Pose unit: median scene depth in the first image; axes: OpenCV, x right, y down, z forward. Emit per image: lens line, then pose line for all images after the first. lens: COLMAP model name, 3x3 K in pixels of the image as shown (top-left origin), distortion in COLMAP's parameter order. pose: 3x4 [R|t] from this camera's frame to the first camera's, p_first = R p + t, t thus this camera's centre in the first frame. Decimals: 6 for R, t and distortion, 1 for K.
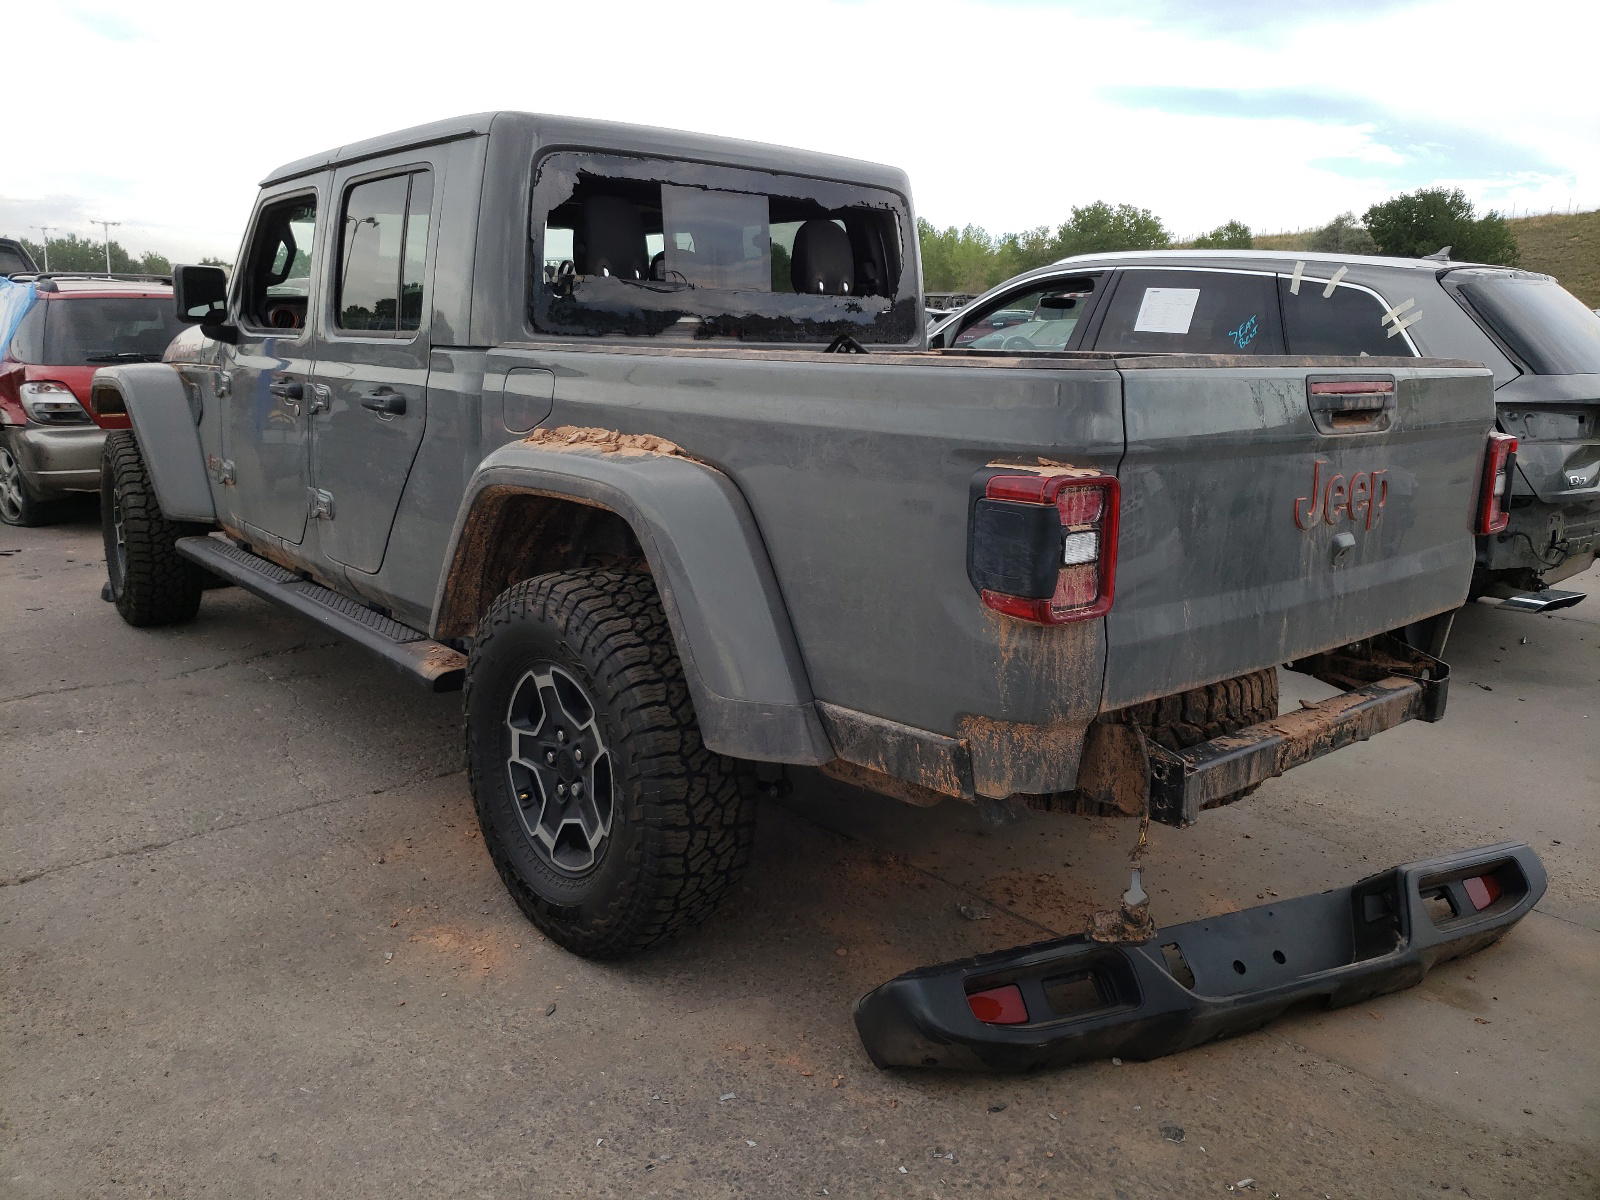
lens RADIAL K [[1228.0, 0, 798.9], [0, 1228.0, 595.9], [0, 0, 1]] dist [0.014289, -0.012953]
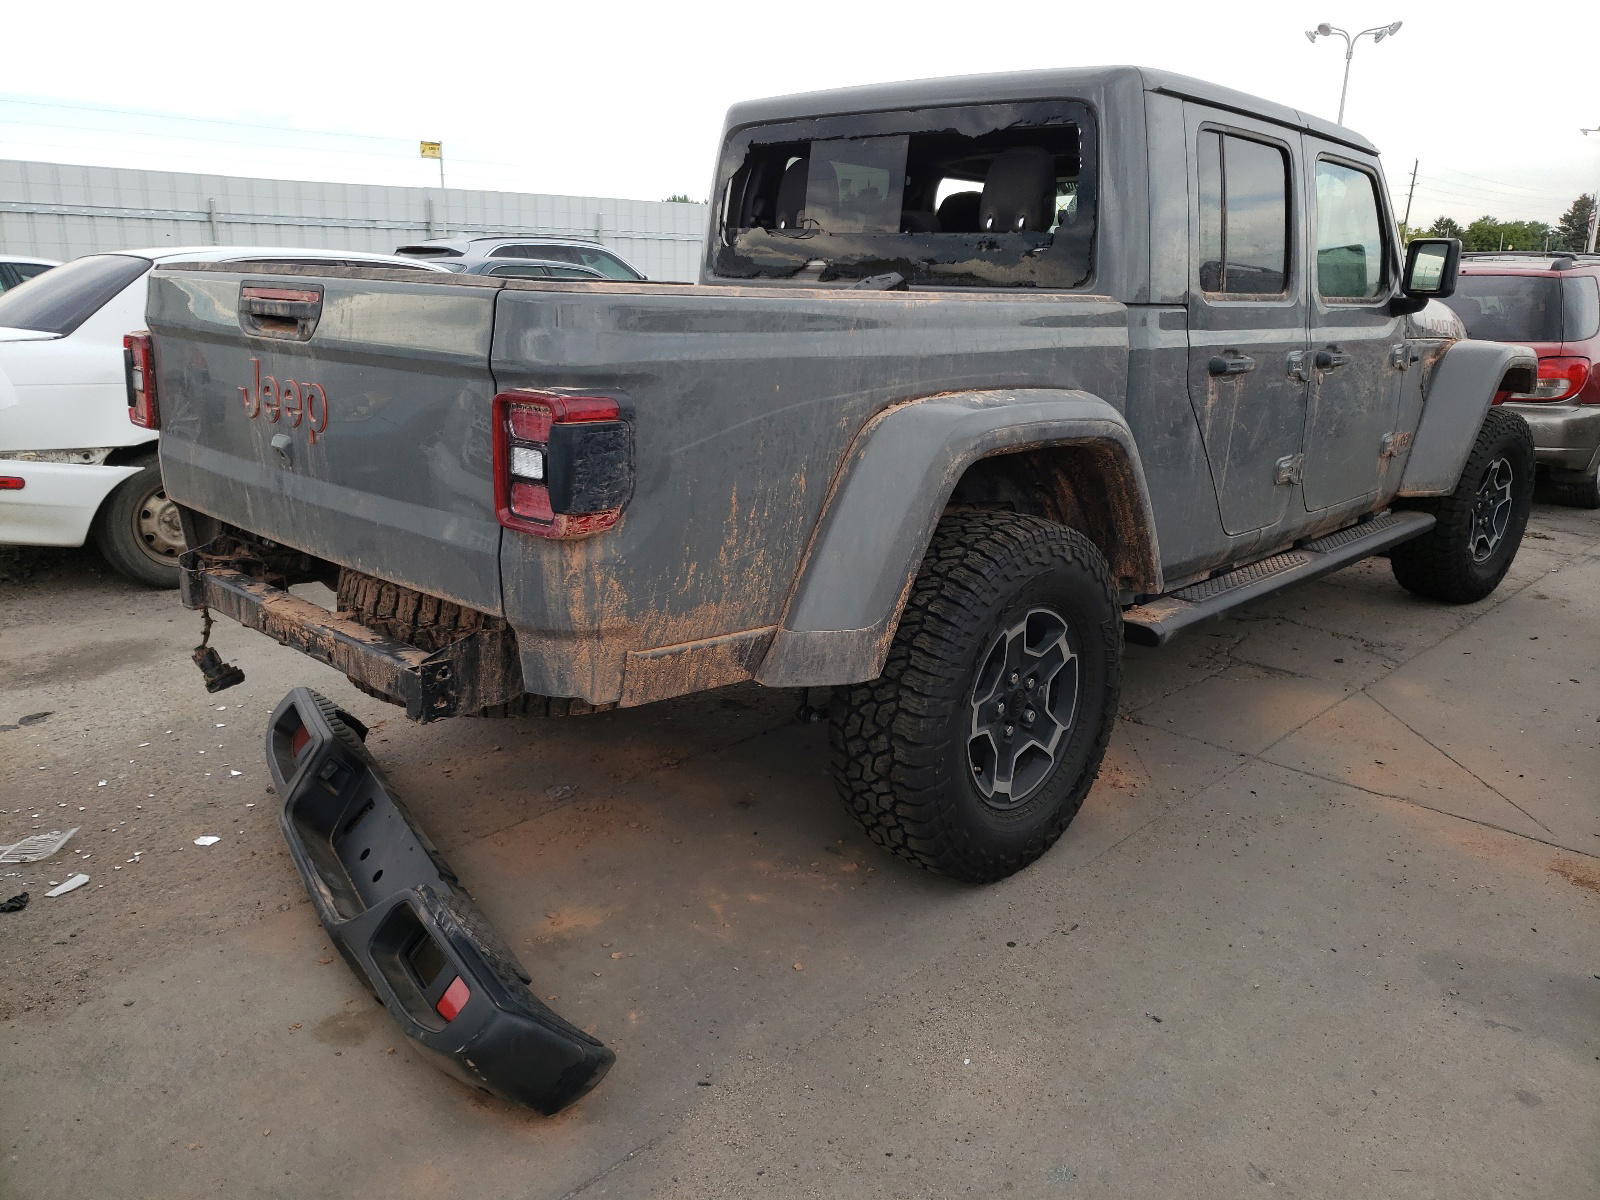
lens RADIAL K [[1228.0, 0, 798.2], [0, 1228.0, 603.9], [0, 0, 1]] dist [0.014289, -0.012953]
pose [[0.126783, 0.235657, -0.963531, 1.072025], [-0.231269, 0.951622, 0.202313, -0.157872], [0.964594, 0.197185, 0.175149, 0.877670]]
